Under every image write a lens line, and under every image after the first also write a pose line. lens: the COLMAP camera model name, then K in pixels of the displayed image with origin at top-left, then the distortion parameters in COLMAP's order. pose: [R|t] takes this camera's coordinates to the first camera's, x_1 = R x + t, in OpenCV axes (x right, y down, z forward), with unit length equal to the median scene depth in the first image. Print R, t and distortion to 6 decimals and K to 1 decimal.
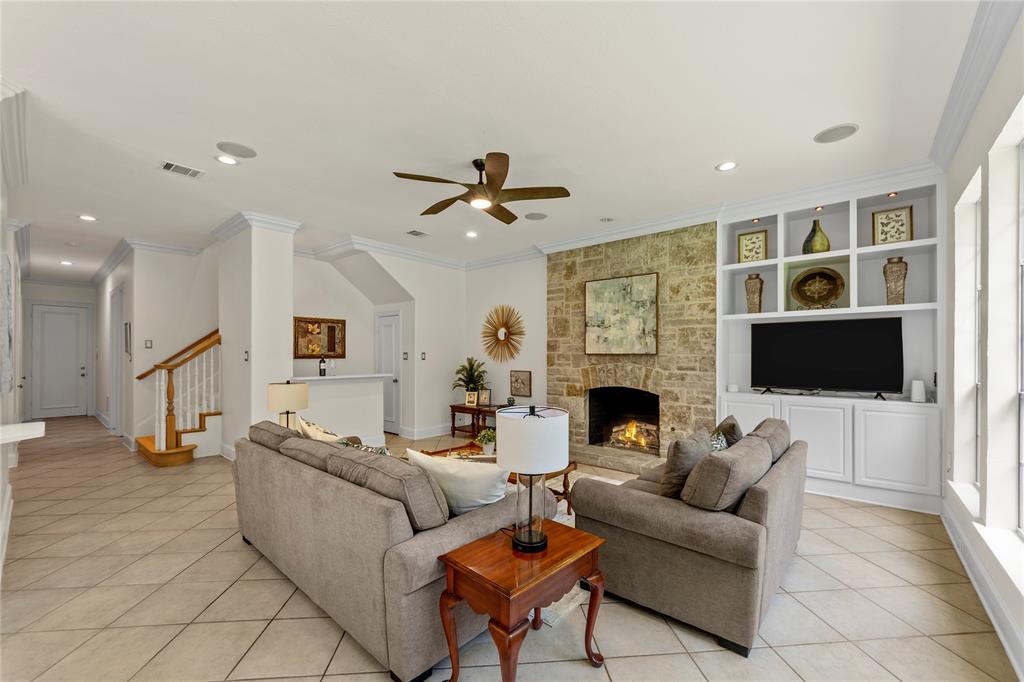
lens RADIAL K [[407.3, 0, 480.6], [0, 407.3, 354.5], [0, 0, 1]] dist [0.000275, -0.002462]
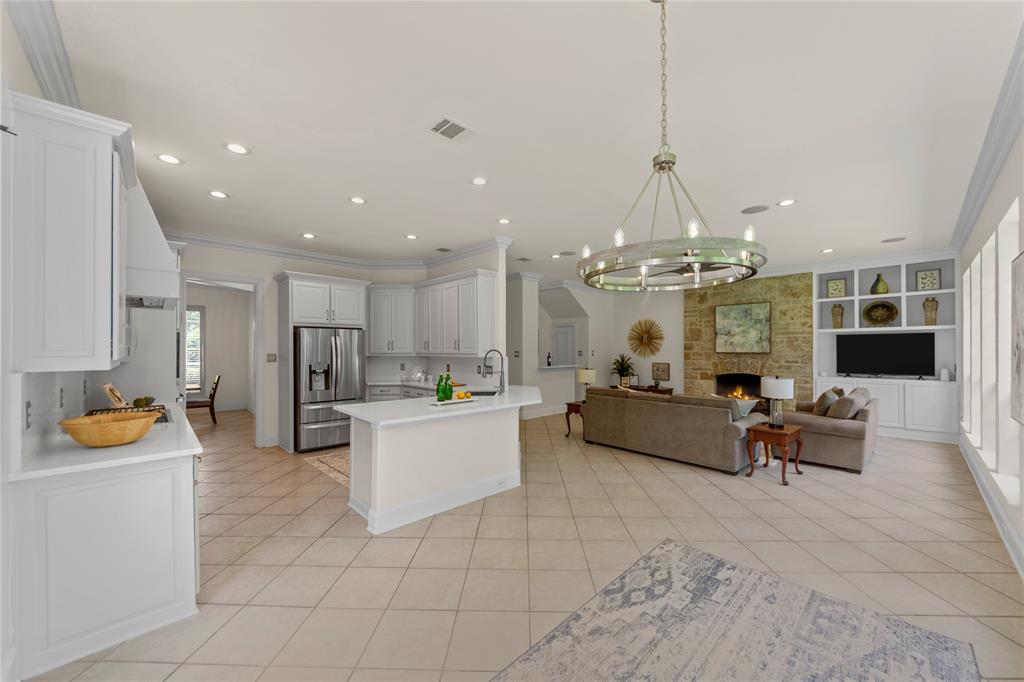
lens RADIAL K [[369.8, 0, 498.3], [0, 369.8, 346.1], [0, 0, 1]] dist [-0.002167, 0.000153]
pose [[0.995959, -0.002452, -0.089771, -0.560776], [0.001961, 0.999983, -0.005557, -0.023724], [0.089783, 0.005358, 0.995947, -0.608262]]
